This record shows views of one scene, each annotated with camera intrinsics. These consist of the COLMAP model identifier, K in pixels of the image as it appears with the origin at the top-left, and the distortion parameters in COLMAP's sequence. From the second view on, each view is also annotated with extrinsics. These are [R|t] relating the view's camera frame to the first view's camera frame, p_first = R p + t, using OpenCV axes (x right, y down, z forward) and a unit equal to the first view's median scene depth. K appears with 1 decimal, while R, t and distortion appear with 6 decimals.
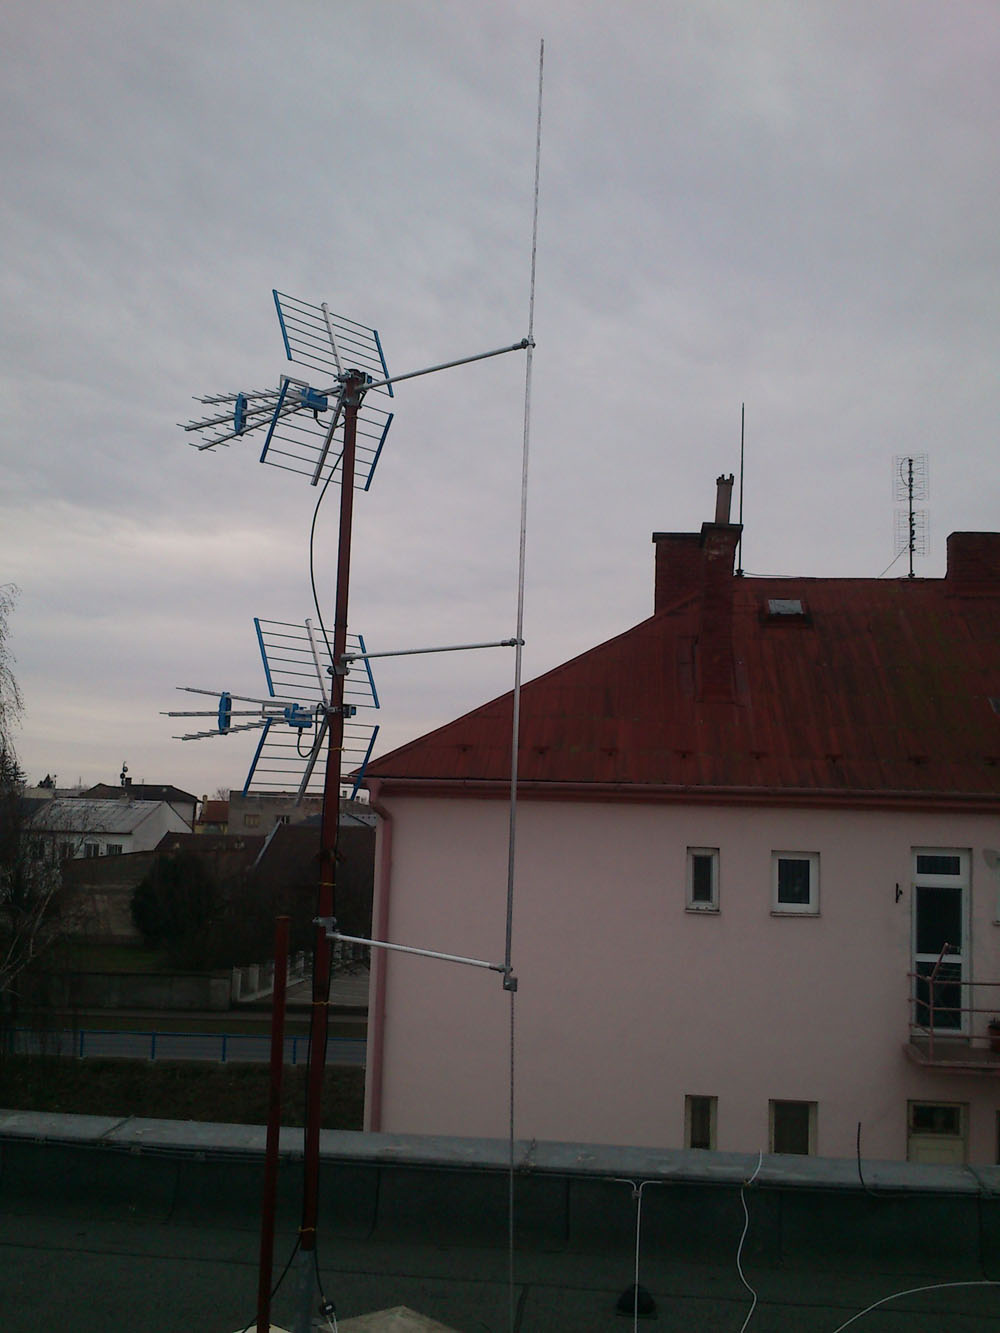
lens RADIAL K [[1300.0, 0, 499.9], [0, 1300.0, 670.9], [0, 0, 1]] dist [-0.003810, 0.000000]
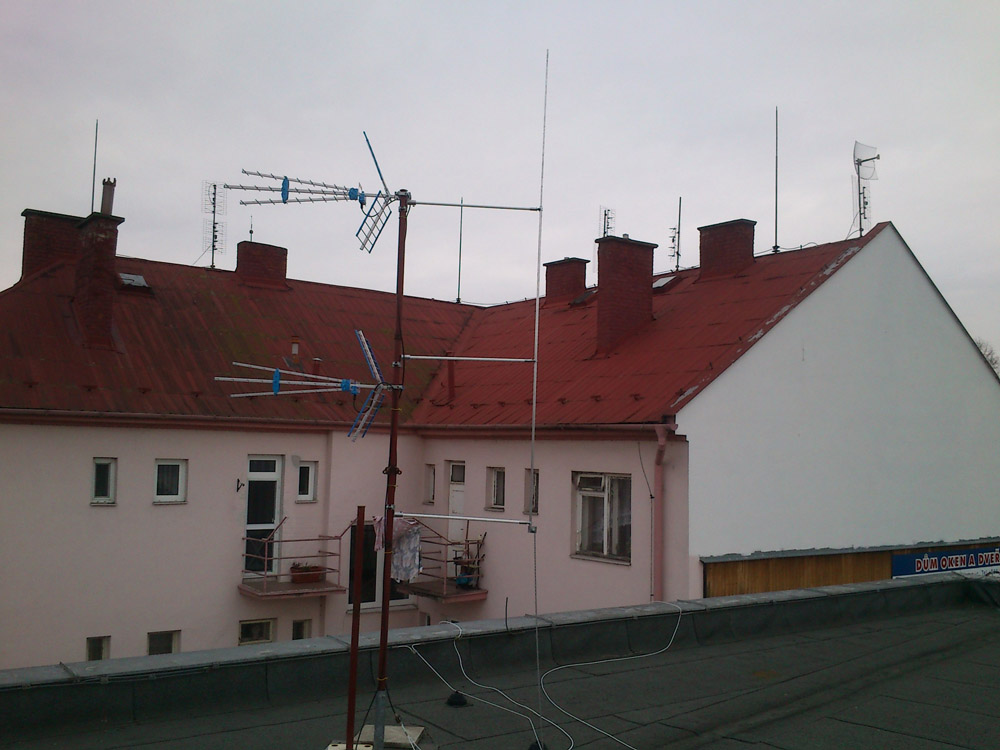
lens RADIAL K [[975.3, 0, 500.6], [0, 975.3, 373.3], [0, 0, 1]] dist [-0.003810, 0.000000]
pose [[0.723581, 0.041216, 0.689007, -0.250911], [-0.079074, 0.996593, 0.023427, -0.007941], [-0.685695, -0.071434, 0.724376, -0.012150]]
